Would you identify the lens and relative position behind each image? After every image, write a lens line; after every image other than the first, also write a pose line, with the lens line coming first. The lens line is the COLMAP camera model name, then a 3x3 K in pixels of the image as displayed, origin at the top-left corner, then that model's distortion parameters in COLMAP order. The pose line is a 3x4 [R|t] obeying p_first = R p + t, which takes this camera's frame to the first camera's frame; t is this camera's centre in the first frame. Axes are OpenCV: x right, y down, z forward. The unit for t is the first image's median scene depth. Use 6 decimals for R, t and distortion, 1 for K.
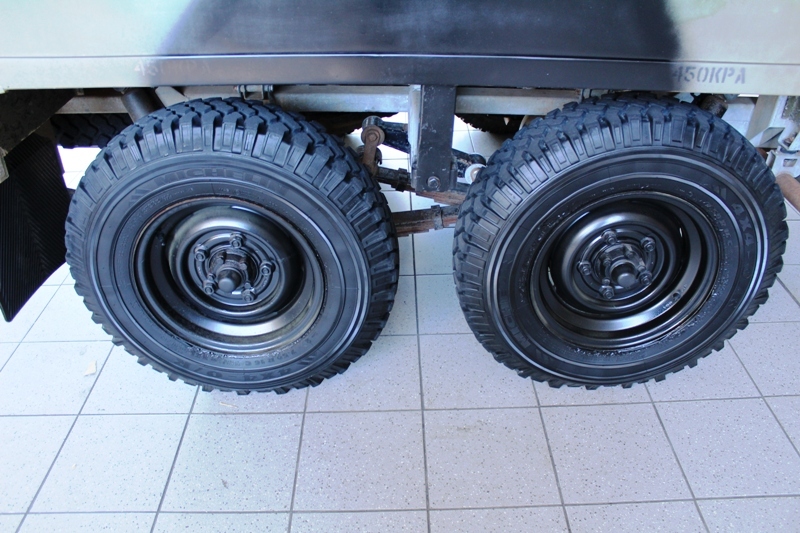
lens RADIAL K [[660.7, 0, 400.0], [0, 660.7, 266.5], [0, 0, 1]] dist [-0.186531, 0.176015]
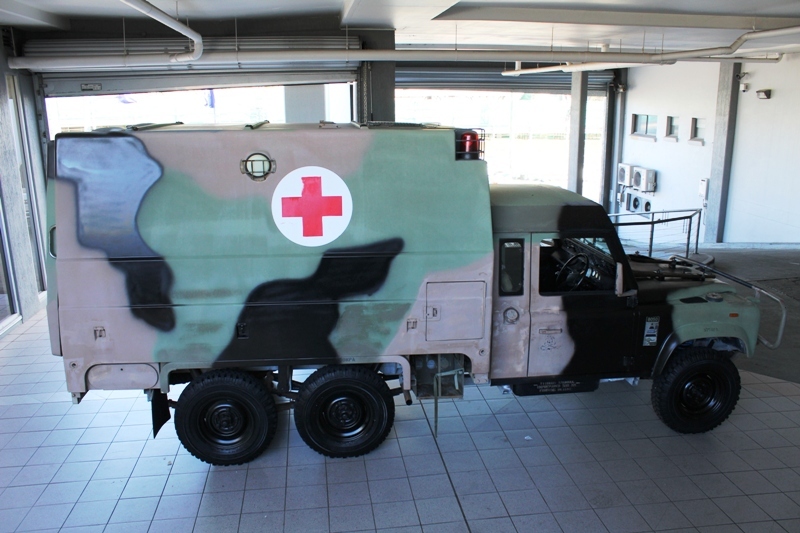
lens RADIAL K [[660.7, 0, 400.0], [0, 660.7, 266.5], [0, 0, 1]] dist [-0.186531, 0.176015]
pose [[0.992020, -0.031307, 0.122130, 0.223767], [0.073171, 0.931817, -0.355475, 0.477370], [-0.102674, 0.361575, 0.926672, -2.247403]]
